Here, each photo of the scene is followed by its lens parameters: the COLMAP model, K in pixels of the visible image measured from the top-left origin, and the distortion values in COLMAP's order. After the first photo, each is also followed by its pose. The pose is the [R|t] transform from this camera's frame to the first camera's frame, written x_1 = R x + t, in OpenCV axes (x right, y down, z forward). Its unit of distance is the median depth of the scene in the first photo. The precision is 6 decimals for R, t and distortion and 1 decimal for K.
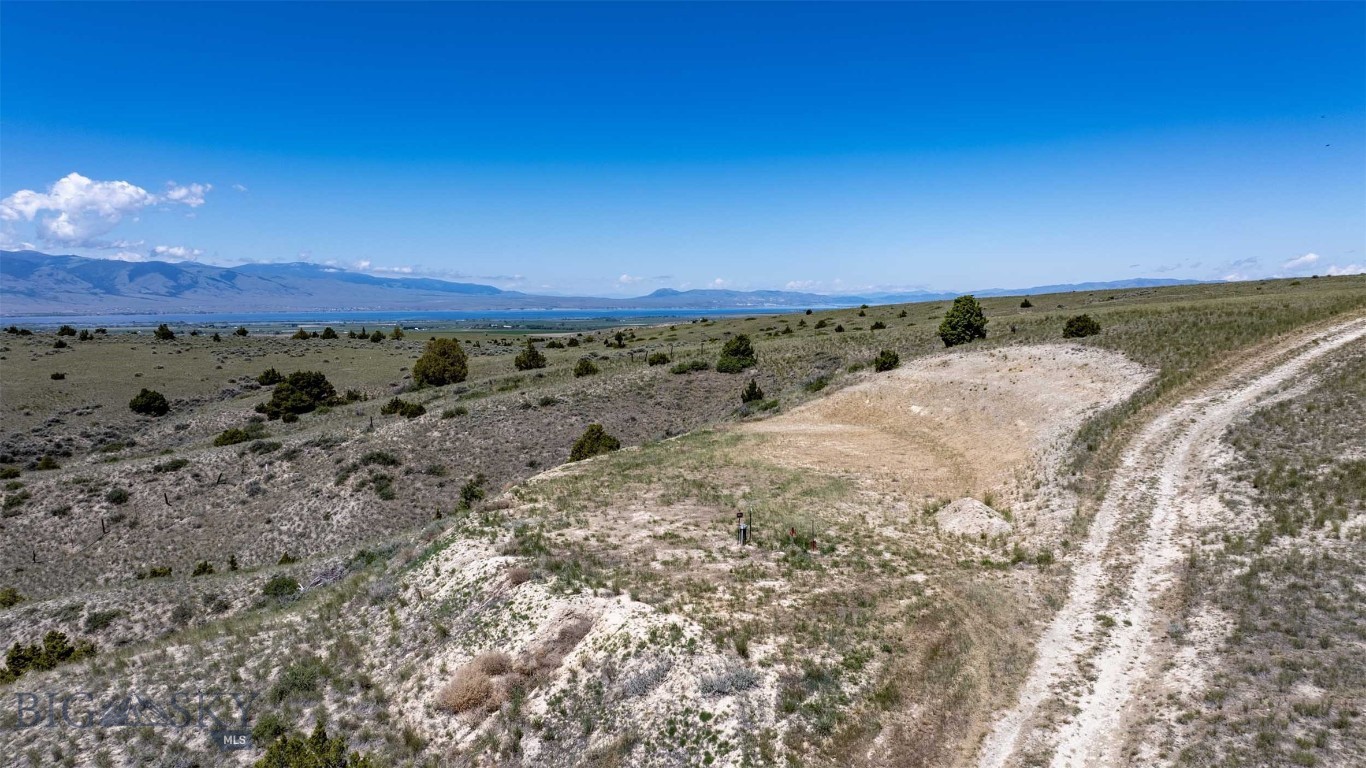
lens RADIAL K [[958.4, 0, 688.5], [0, 958.4, 377.6], [0, 0, 1]] dist [-0.017246, -0.008612]
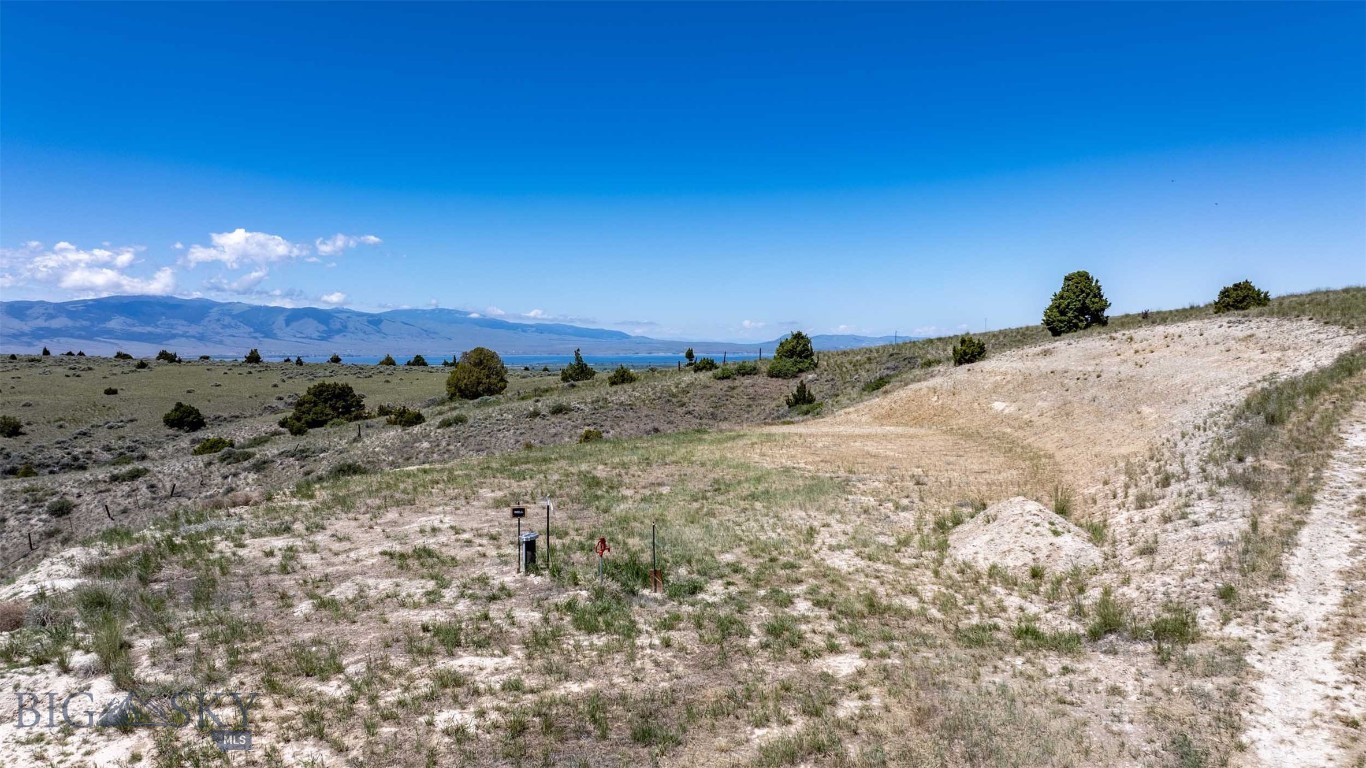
lens RADIAL K [[958.4, 0, 688.5], [0, 958.4, 377.6], [0, 0, 1]] dist [-0.017246, -0.008612]
pose [[0.991340, 0.006865, -0.131142, 0.097246], [-0.013031, 0.998846, -0.046221, 0.045984], [0.130674, 0.047530, 0.990285, 0.250041]]
